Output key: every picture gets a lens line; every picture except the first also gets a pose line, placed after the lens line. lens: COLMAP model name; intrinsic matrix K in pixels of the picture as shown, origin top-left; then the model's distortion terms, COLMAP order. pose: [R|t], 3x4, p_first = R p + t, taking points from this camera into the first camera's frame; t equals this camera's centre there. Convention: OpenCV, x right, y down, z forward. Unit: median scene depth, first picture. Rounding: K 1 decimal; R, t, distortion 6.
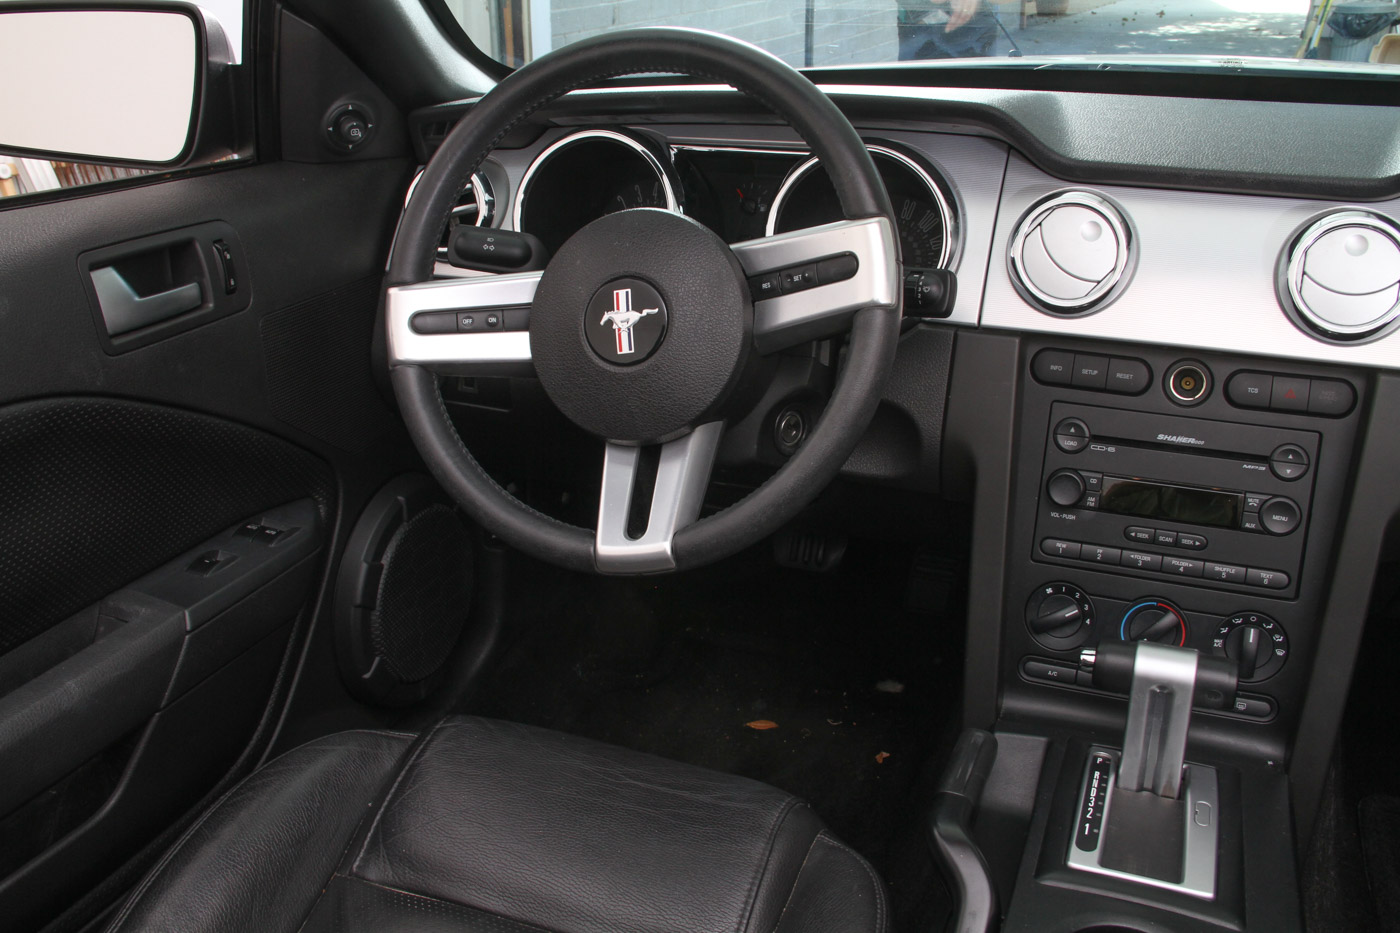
lens RADIAL K [[1320.8, 0, 700.0], [0, 1320.8, 466.5], [0, 0, 1]] dist [-0.131015, 0.194708]
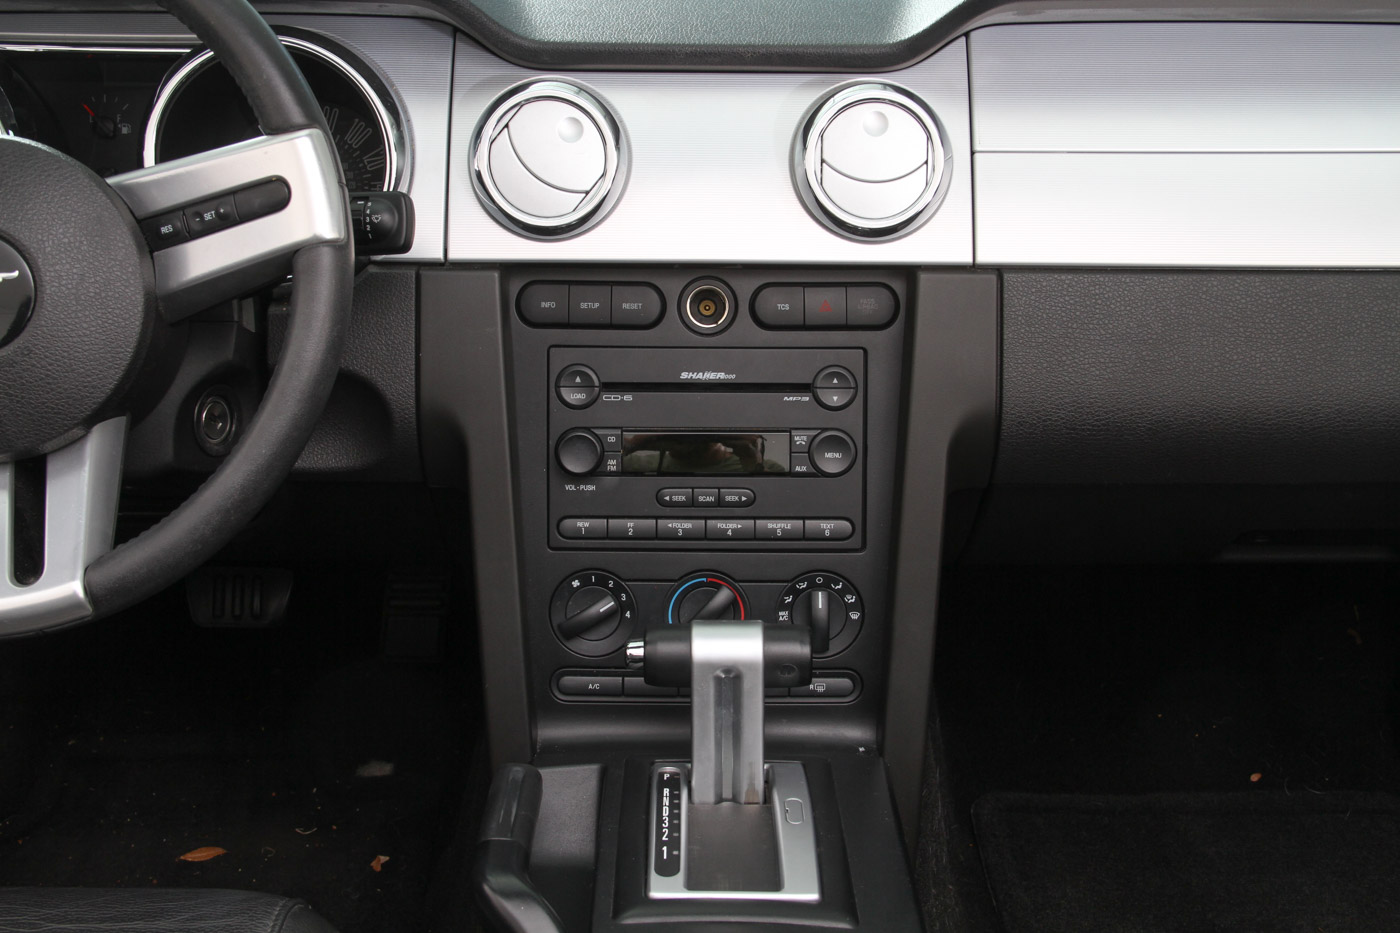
lens RADIAL K [[1914.5, 0, 700.0], [0, 1914.5, 466.5], [0, 0, 1]] dist [0.009780, 0.413961]
pose [[0.931308, -0.122418, 0.343044, -0.056020], [0.128575, 0.991688, 0.004832, 0.029780], [-0.340784, 0.039606, 0.939307, -0.128082]]
